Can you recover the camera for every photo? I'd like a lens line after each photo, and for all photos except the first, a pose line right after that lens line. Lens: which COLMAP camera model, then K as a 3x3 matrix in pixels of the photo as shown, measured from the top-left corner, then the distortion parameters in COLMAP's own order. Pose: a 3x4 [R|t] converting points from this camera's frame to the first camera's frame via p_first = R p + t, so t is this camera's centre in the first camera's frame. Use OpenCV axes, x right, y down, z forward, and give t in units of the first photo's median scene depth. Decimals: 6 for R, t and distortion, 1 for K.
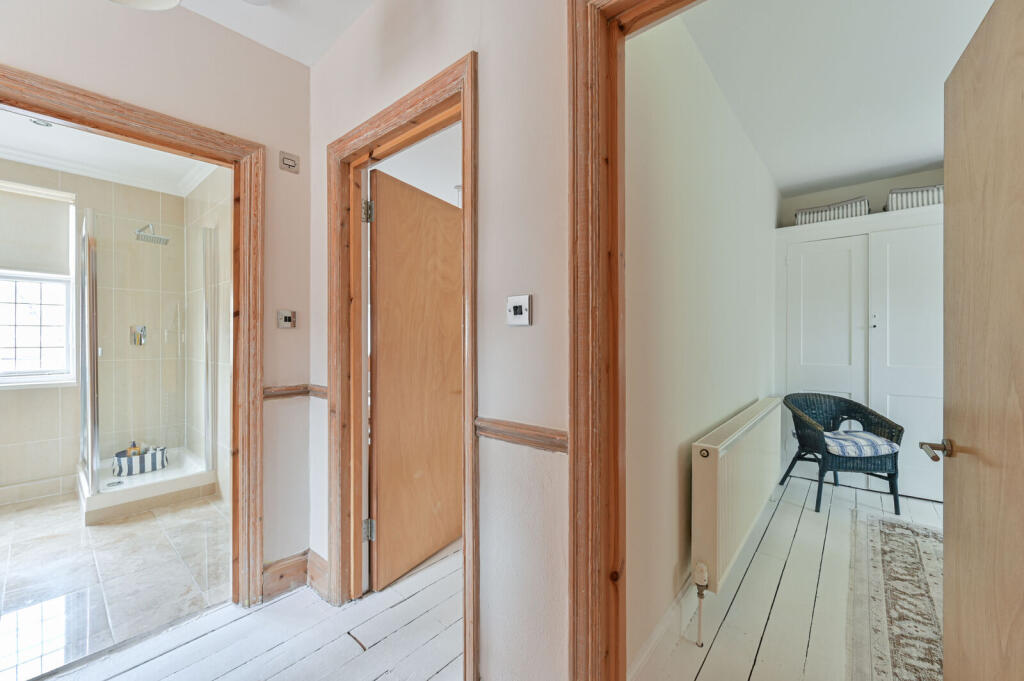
lens RADIAL K [[405.4, 0, 511.3], [0, 405.4, 338.3], [0, 0, 1]] dist [-0.002760, 0.000105]
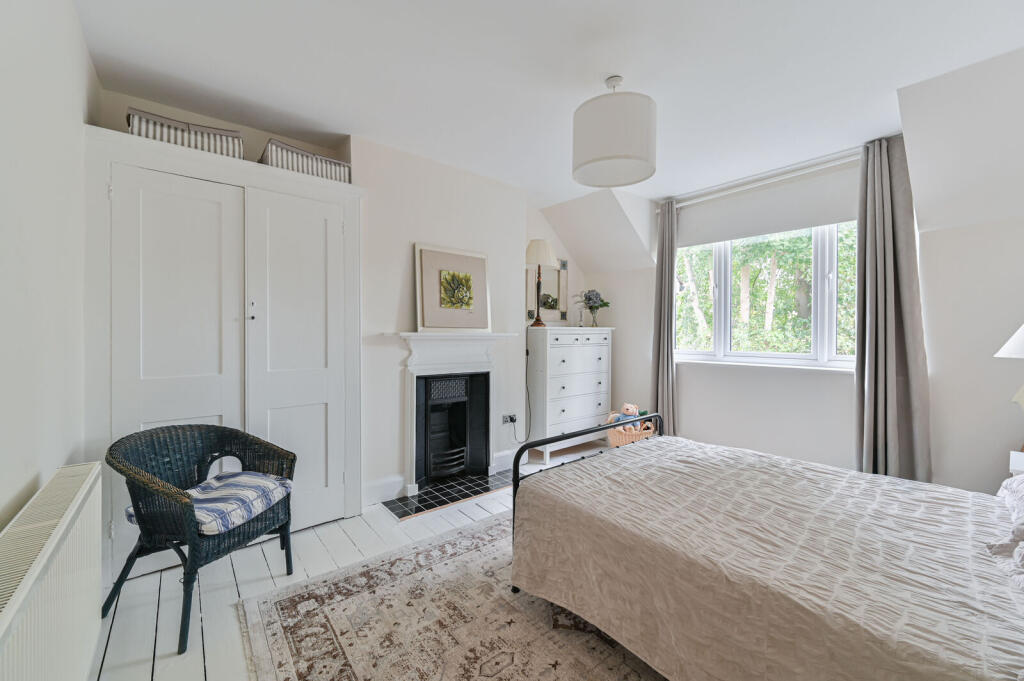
lens RADIAL K [[405.4, 0, 511.3], [0, 405.4, 338.3], [0, 0, 1]] dist [-0.002760, 0.000105]
pose [[0.178348, -0.008261, 0.983933, 0.274168], [-0.003387, 0.999954, 0.009009, -0.001230], [-0.983962, -0.004939, 0.178311, 0.424316]]
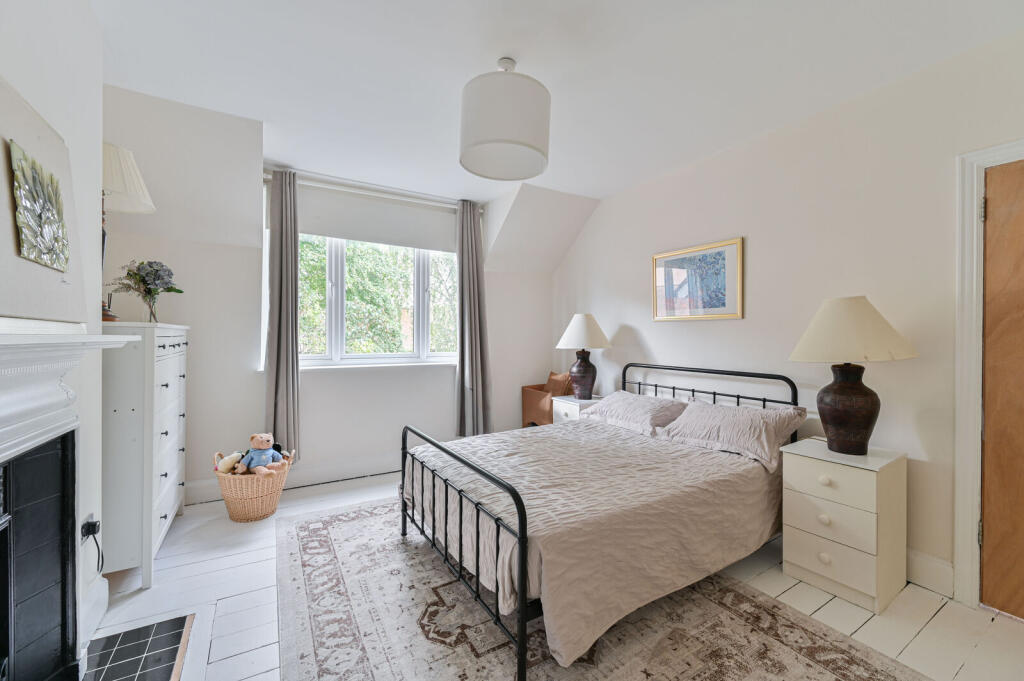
lens RADIAL K [[405.4, 0, 511.3], [0, 405.4, 338.3], [0, 0, 1]] dist [-0.002760, 0.000105]
pose [[-0.947750, -0.001768, 0.319010, 0.788835], [-0.000789, 0.999995, 0.003197, -0.003592], [-0.319014, 0.002779, -0.947746, 0.995176]]
